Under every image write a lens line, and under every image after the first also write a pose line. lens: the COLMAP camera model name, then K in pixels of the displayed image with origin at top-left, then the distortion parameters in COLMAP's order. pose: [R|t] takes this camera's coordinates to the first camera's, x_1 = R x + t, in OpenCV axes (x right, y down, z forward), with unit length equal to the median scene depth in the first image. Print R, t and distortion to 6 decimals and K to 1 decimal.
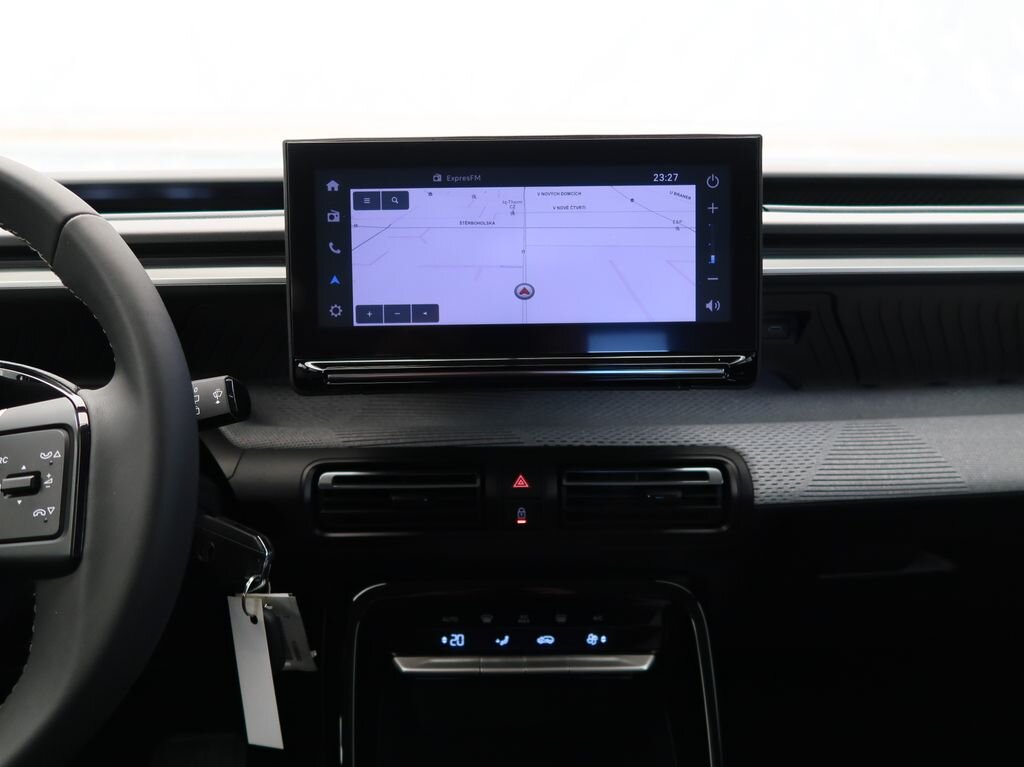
lens RADIAL K [[817.4, 0, 512.0], [0, 817.4, 383.5], [0, 0, 1]] dist [-0.008332, -0.002802]
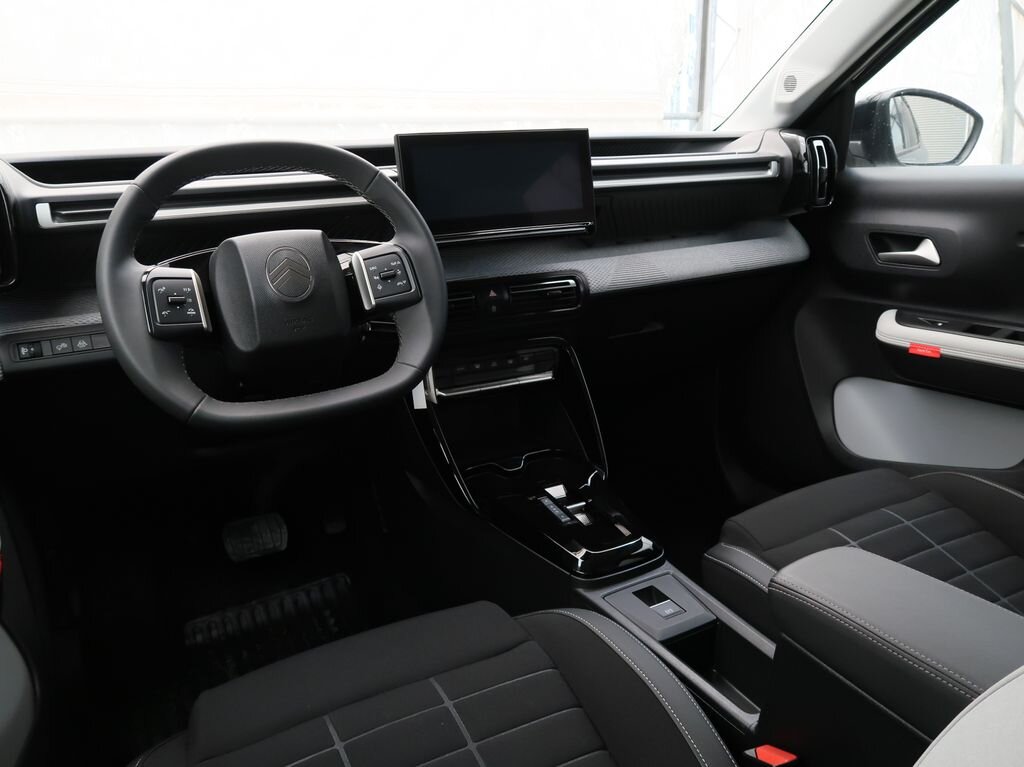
lens RADIAL K [[817.4, 0, 512.0], [0, 817.4, 383.5], [0, 0, 1]] dist [-0.008332, -0.002802]
pose [[0.908015, -0.136348, 0.396128, -0.812140], [0.112958, 0.990218, 0.081910, 0.183376], [-0.403421, -0.029630, 0.914535, -0.959766]]
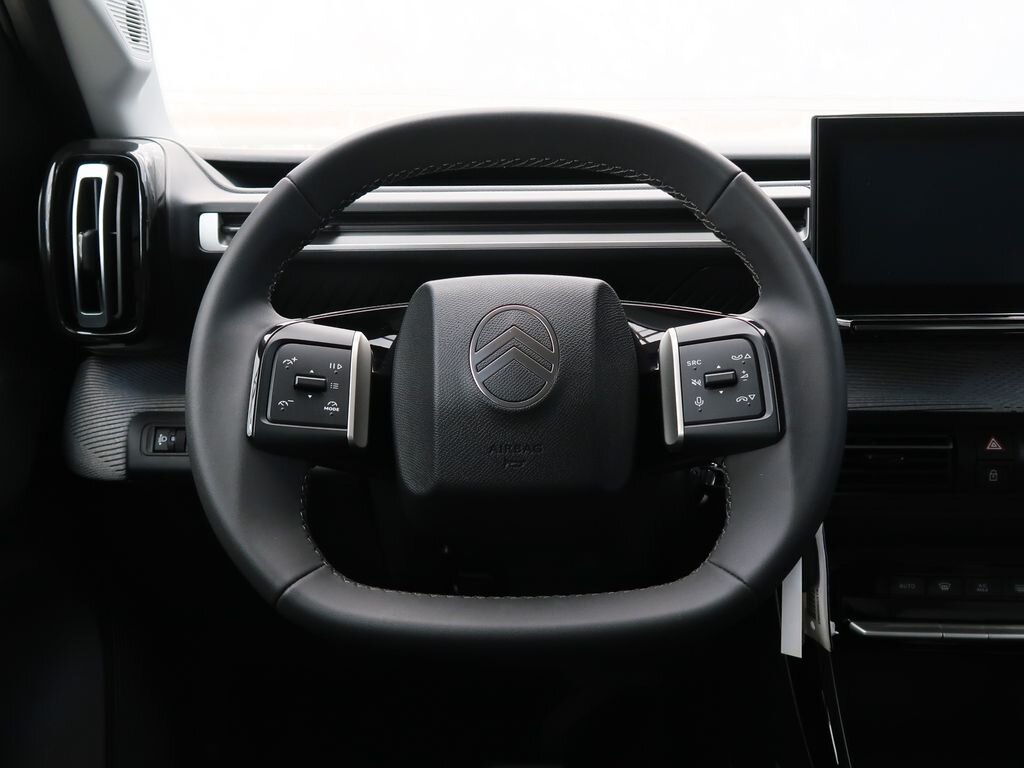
lens RADIAL K [[1122.6, 0, 512.0], [0, 1122.6, 367.2], [0, 0, 1]] dist [-0.014037, -0.008430]
pose [[0.995476, 0.018321, -0.093229, -0.467947], [-0.026665, 0.995669, -0.089058, 0.166047], [0.091194, 0.091141, 0.991654, -0.474910]]
